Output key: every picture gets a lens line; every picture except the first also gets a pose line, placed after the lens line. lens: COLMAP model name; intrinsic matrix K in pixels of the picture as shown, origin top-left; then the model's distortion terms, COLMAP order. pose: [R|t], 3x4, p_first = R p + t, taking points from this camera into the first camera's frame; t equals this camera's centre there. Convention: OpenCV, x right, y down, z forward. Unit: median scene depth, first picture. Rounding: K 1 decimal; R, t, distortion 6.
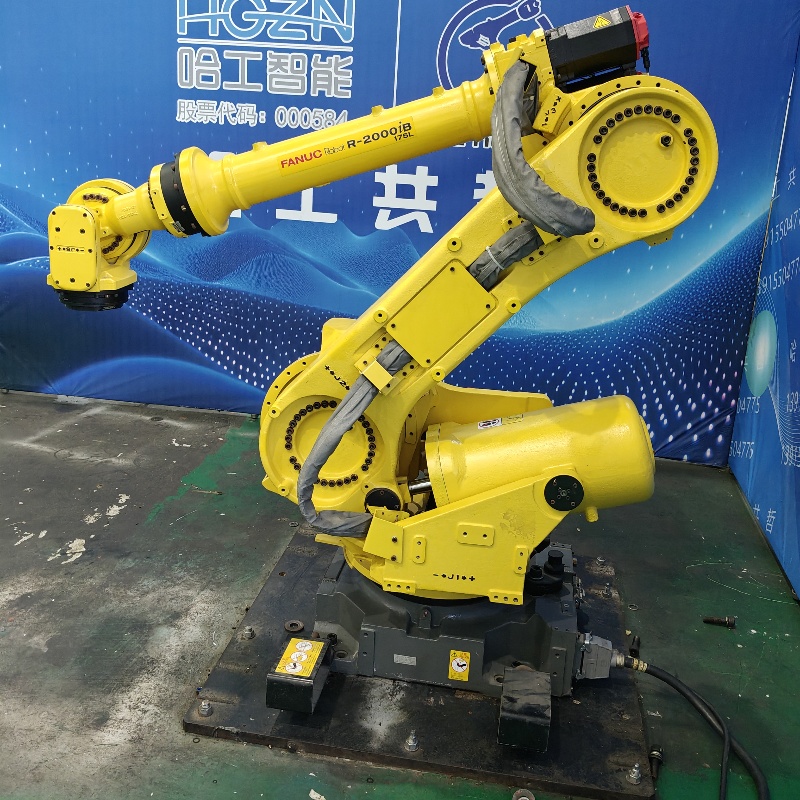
lens RADIAL K [[856.4, 0, 398.6], [0, 856.4, 362.7], [0, 0, 1]] dist [-0.016526, 0.000000]
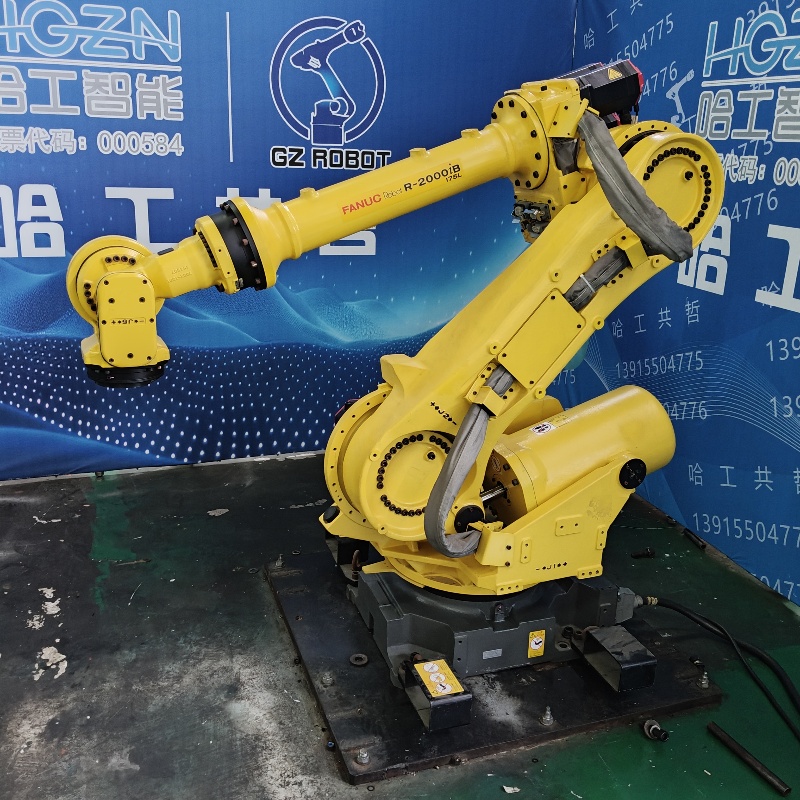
lens RADIAL K [[856.4, 0, 417.1], [0, 856.4, 395.9], [0, 0, 1]] dist [-0.016526, 0.000000]
pose [[0.873060, -0.164184, 0.459141, -0.496367], [0.143097, 0.986419, 0.080633, -0.077857], [-0.466144, -0.004696, 0.884697, 0.069046]]
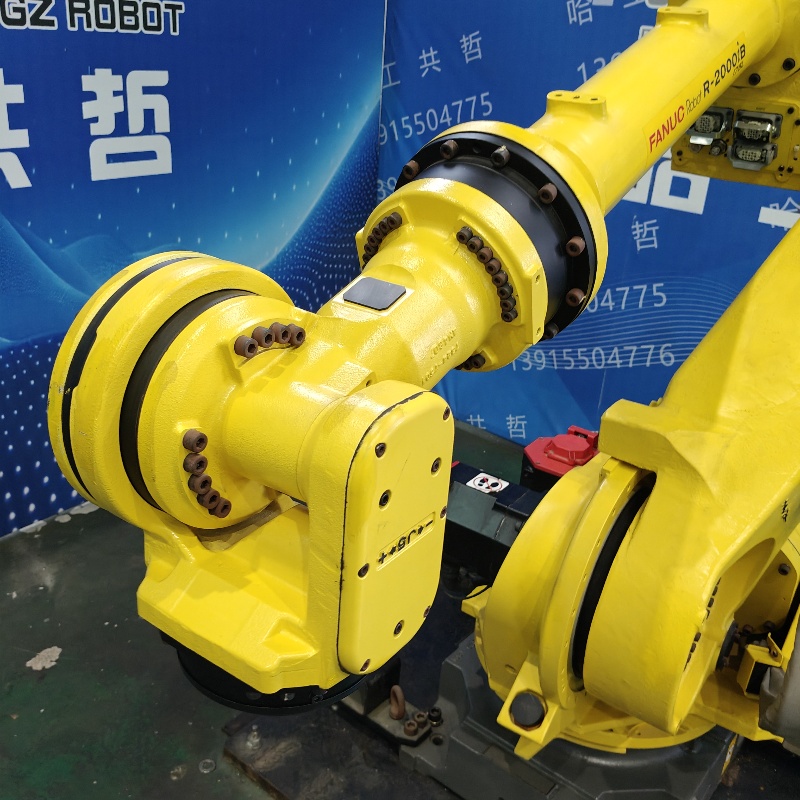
lens RADIAL K [[856.4, 0, 423.0], [0, 856.4, 387.3], [0, 0, 1]] dist [-0.016526, 0.000000]
pose [[0.489203, -0.353815, 0.797179, -0.538723], [0.185661, 0.935315, 0.301191, -0.242157], [-0.852180, 0.000661, 0.523249, 0.773938]]
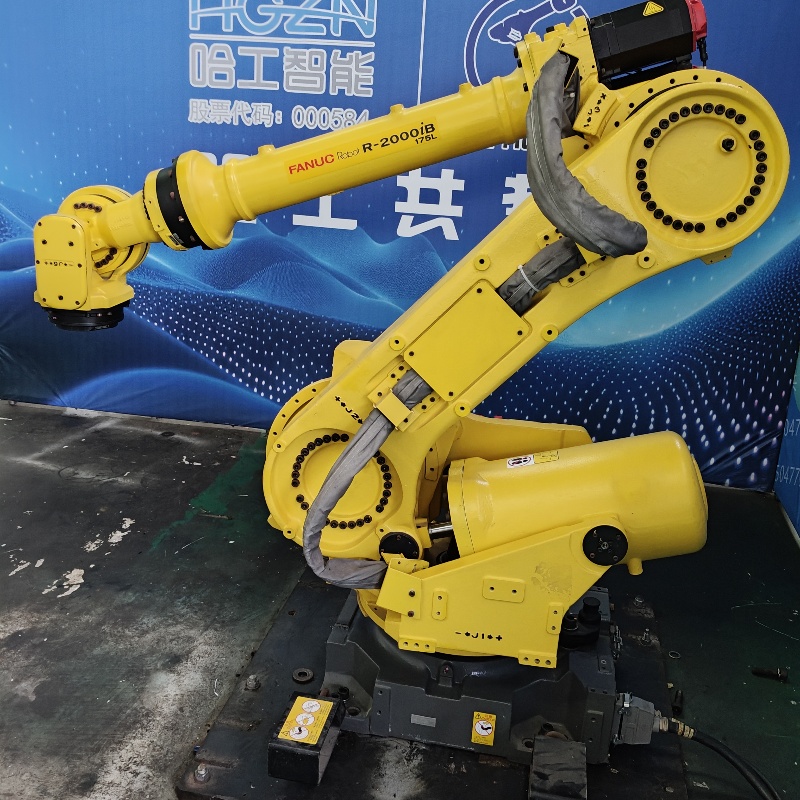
lens RADIAL K [[856.4, 0, 396.3], [0, 856.4, 369.2], [0, 0, 1]] dist [-0.016526, 0.000000]
pose [[0.999450, 0.007456, -0.032318, 0.005073], [-0.007215, 0.999945, 0.007557, -0.027753], [0.032372, -0.007320, 0.999449, 0.094481]]
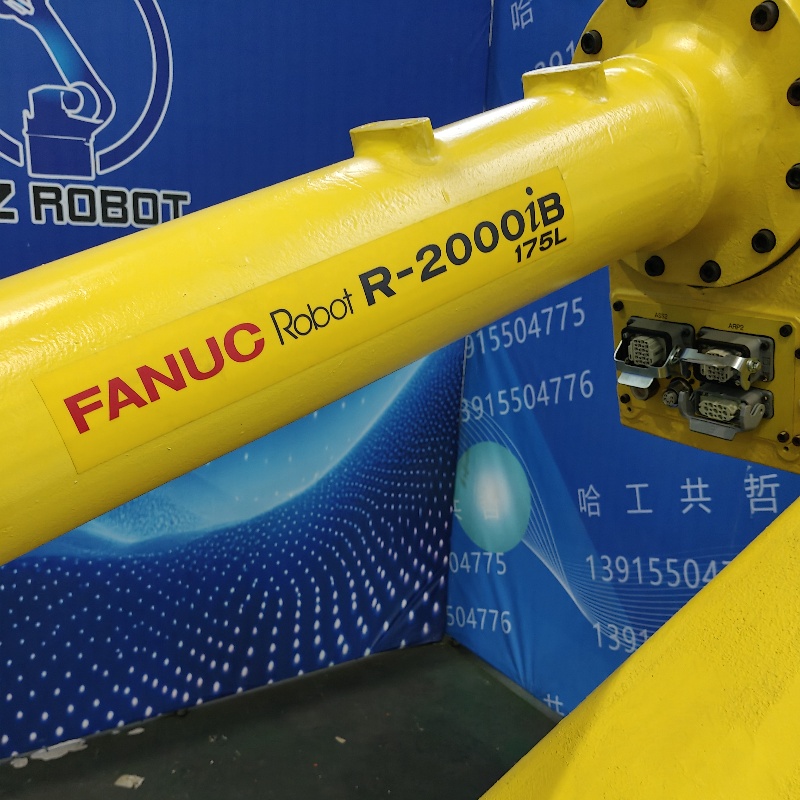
lens RADIAL K [[856.4, 0, 411.5], [0, 856.4, 533.8], [0, 0, 1]] dist [-0.016526, 0.000000]
pose [[0.732472, -0.247246, 0.634314, -0.186209], [0.163214, 0.968325, 0.188967, -0.205713], [-0.660943, -0.034884, 0.749625, 0.723309]]
